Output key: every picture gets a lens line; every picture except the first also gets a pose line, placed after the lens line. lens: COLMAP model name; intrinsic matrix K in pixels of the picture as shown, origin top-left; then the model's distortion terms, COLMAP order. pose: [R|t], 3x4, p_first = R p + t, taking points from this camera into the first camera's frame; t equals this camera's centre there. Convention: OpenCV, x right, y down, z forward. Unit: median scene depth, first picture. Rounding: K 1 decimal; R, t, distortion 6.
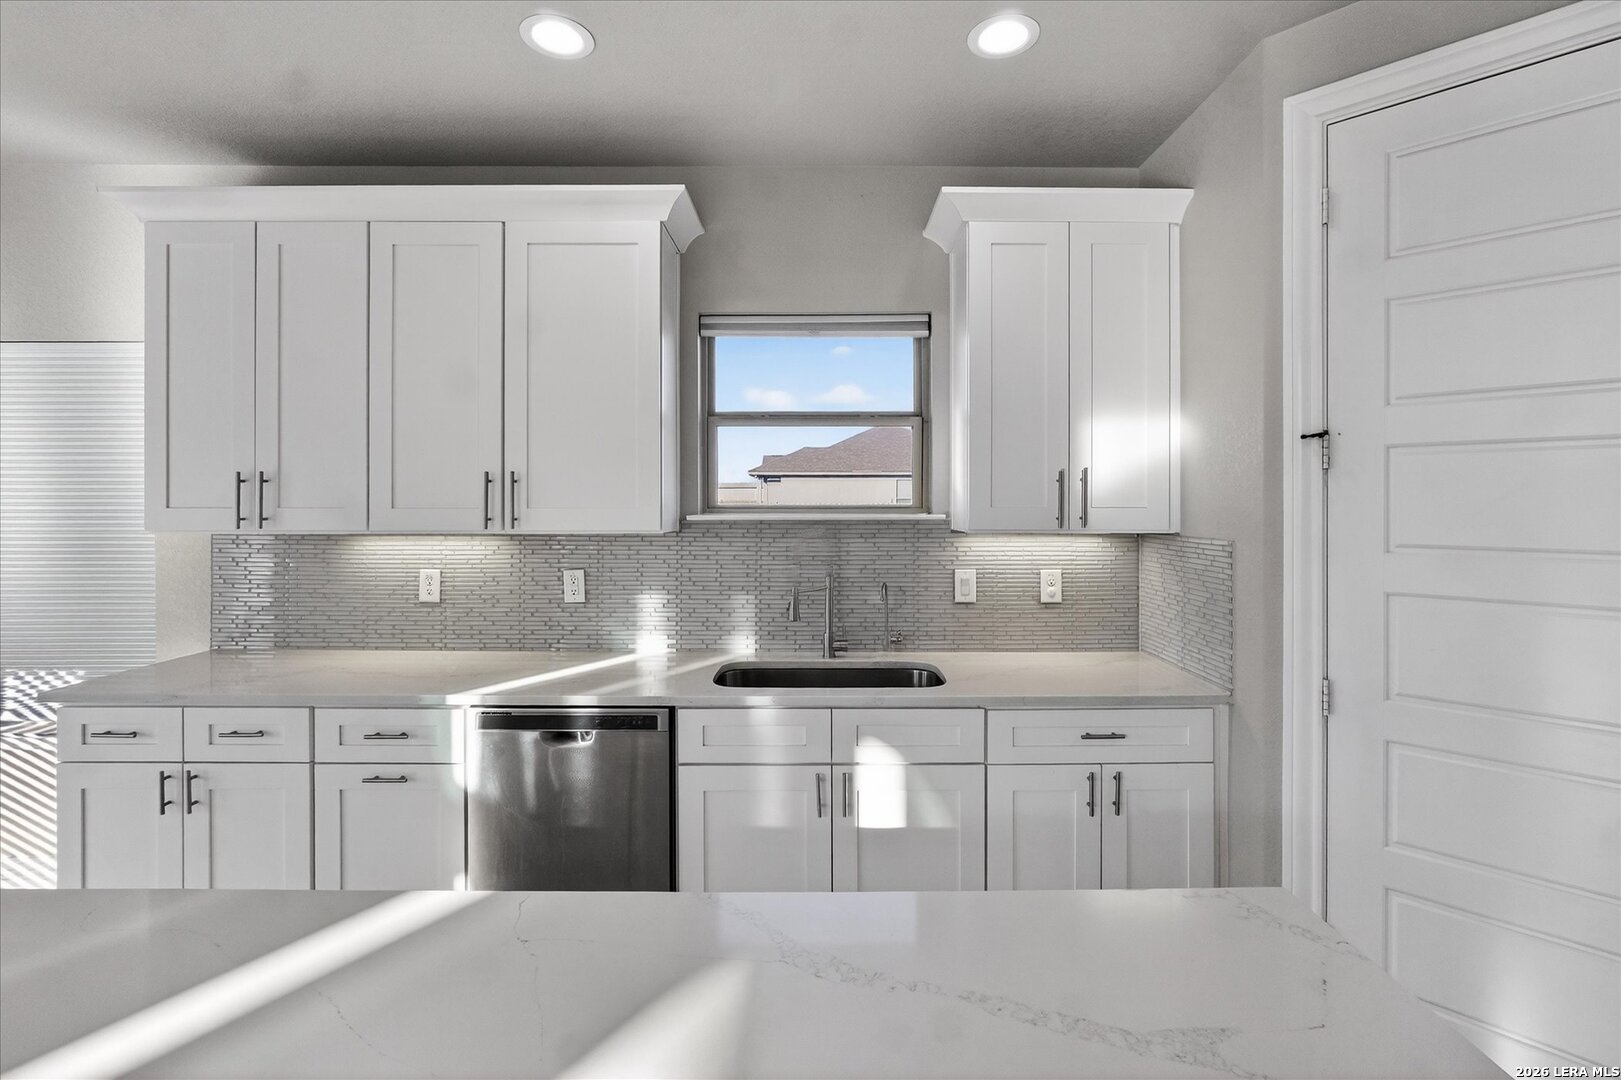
lens RADIAL K [[756.5, 0, 813.9], [0, 756.5, 499.5], [0, 0, 1]] dist [-0.017001, 0.000800]
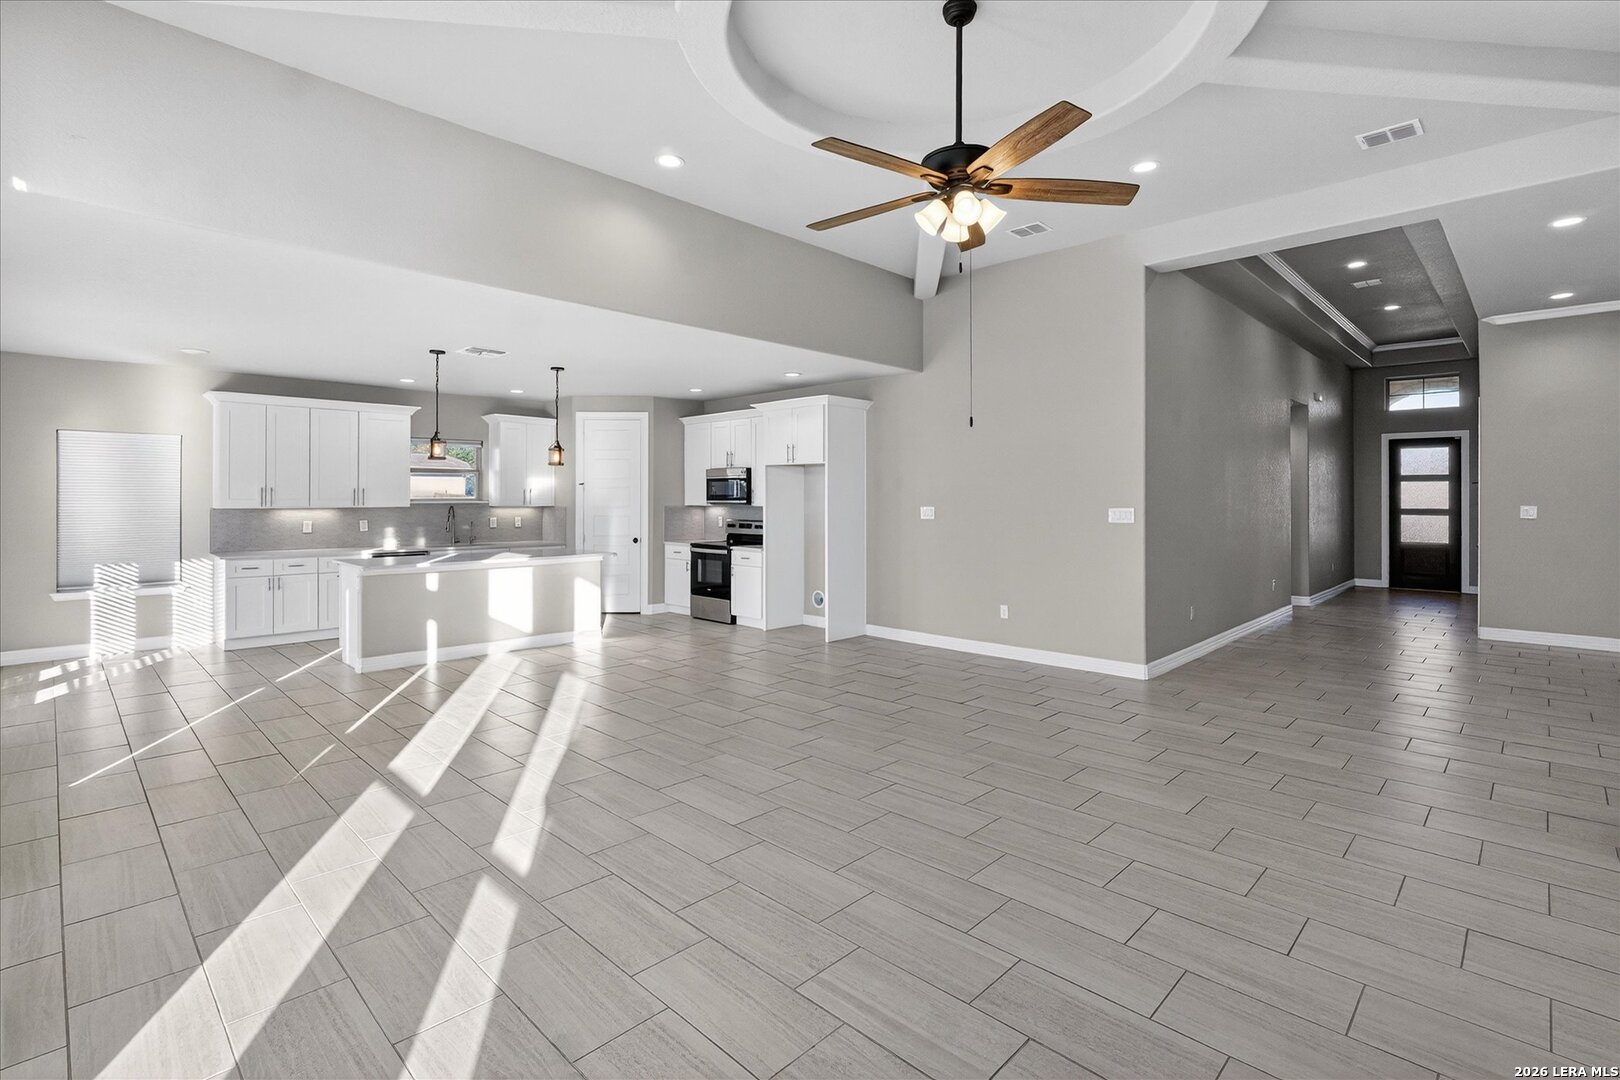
lens RADIAL K [[756.0, 0, 813.4], [0, 756.0, 499.6], [0, 0, 1]] dist [-0.017001, 0.000800]
pose [[0.699360, 0.001173, 0.714768, -1.297432], [-0.006981, 0.999962, 0.005189, -0.017981], [-0.714735, -0.008619, 0.699342, -2.559350]]
